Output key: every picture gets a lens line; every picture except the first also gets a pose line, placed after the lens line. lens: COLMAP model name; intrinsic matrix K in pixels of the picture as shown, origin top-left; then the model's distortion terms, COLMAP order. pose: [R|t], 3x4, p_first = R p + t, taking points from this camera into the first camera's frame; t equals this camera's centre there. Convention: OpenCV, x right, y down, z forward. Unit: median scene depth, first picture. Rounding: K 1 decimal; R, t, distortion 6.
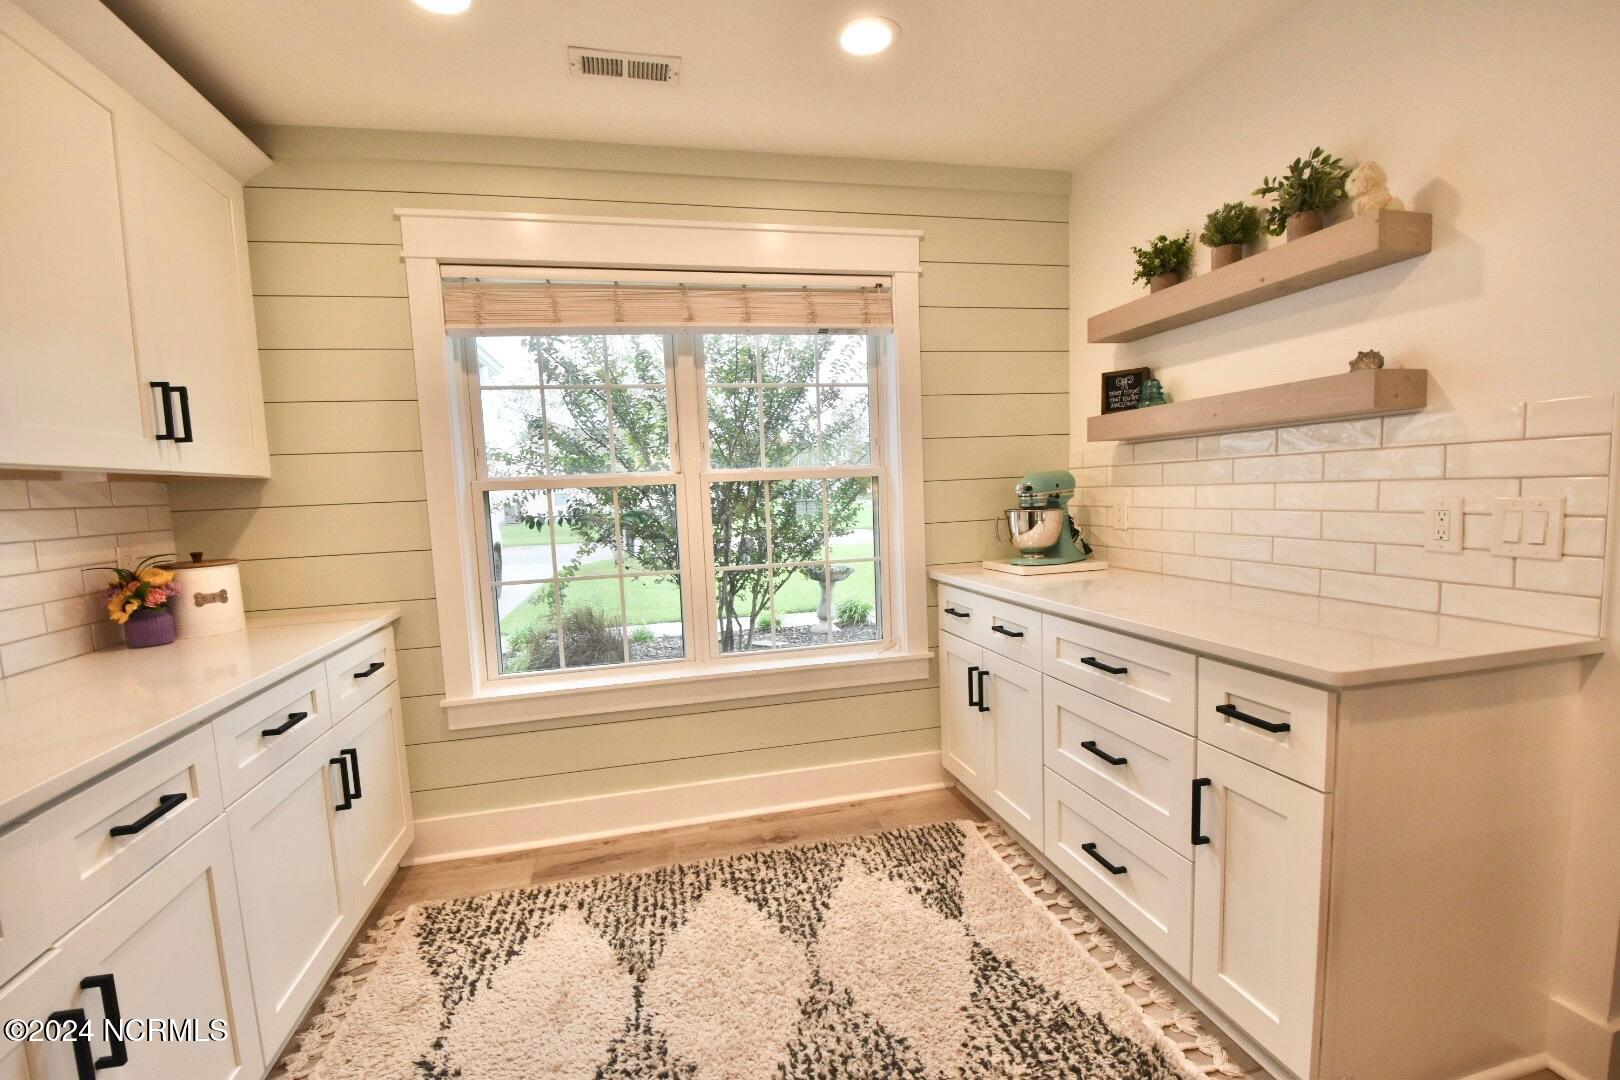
lens RADIAL K [[717.3, 0, 809.8], [0, 717.3, 557.8], [0, 0, 1]] dist [-0.009583, -0.000823]
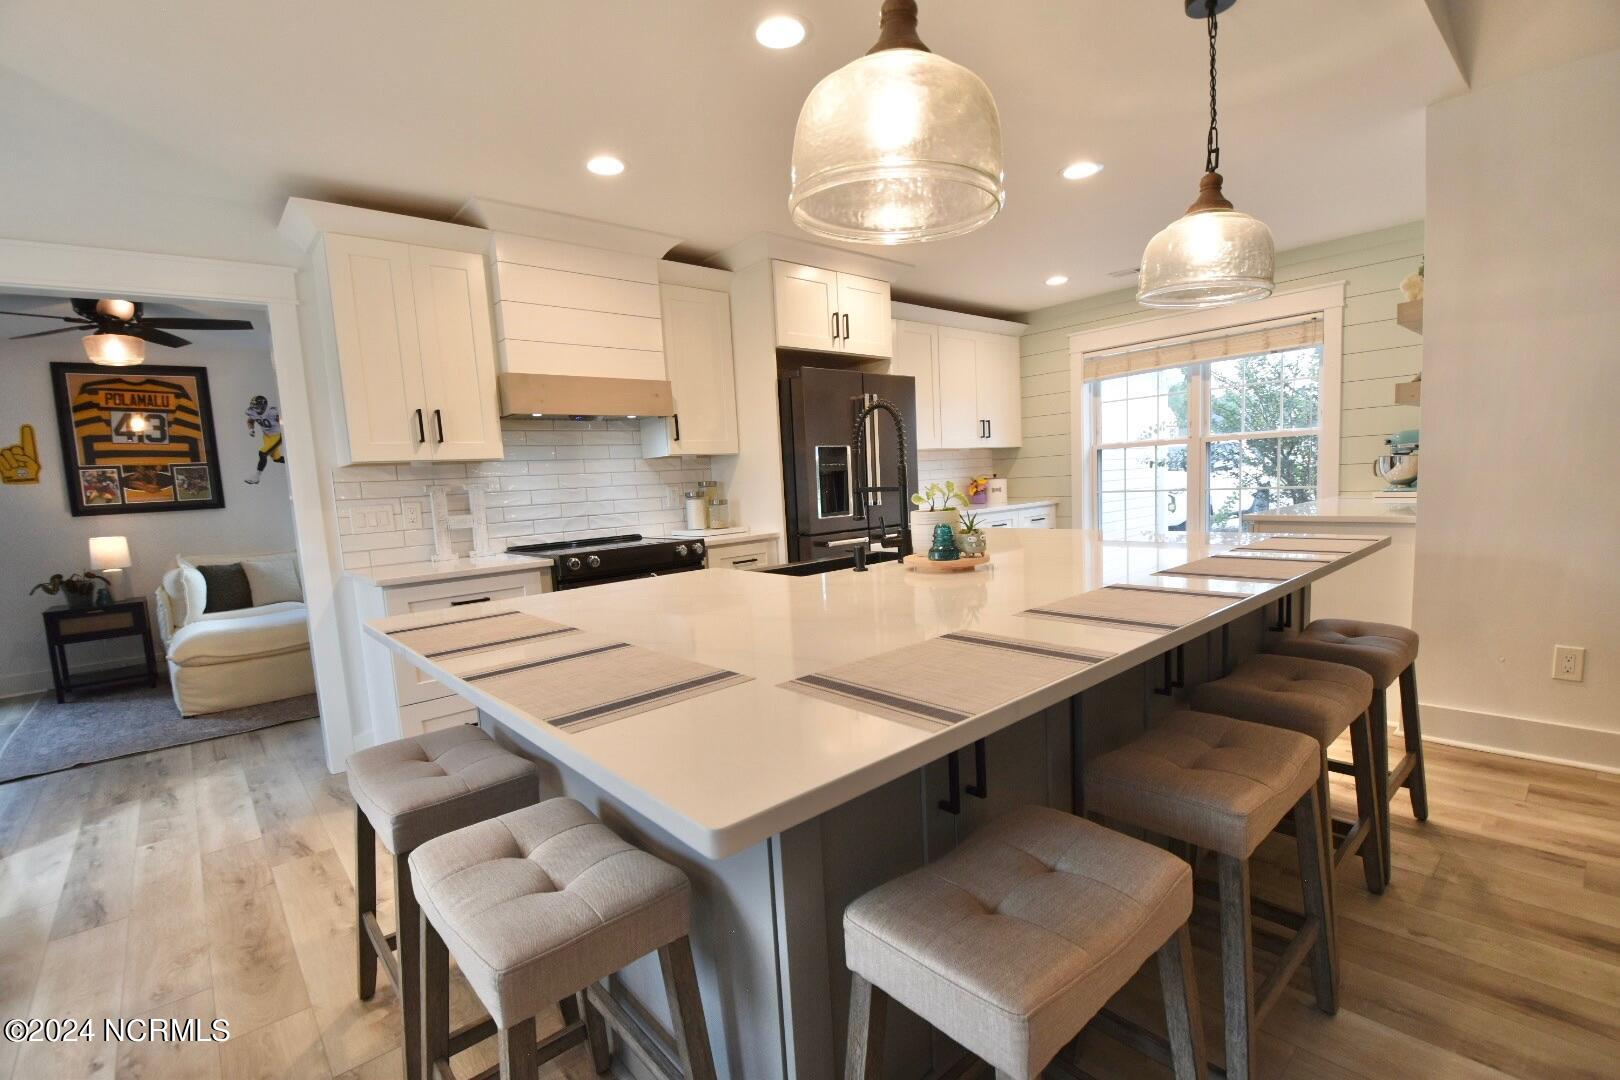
lens RADIAL K [[721.5, 0, 810.7], [0, 721.5, 560.2], [0, 0, 1]] dist [0.013214, -0.021350]
pose [[0.471869, 0.115805, -0.874031, 1.151651], [-0.049767, 0.993254, 0.104733, 0.058417], [0.880263, -0.005923, 0.474449, -0.871113]]
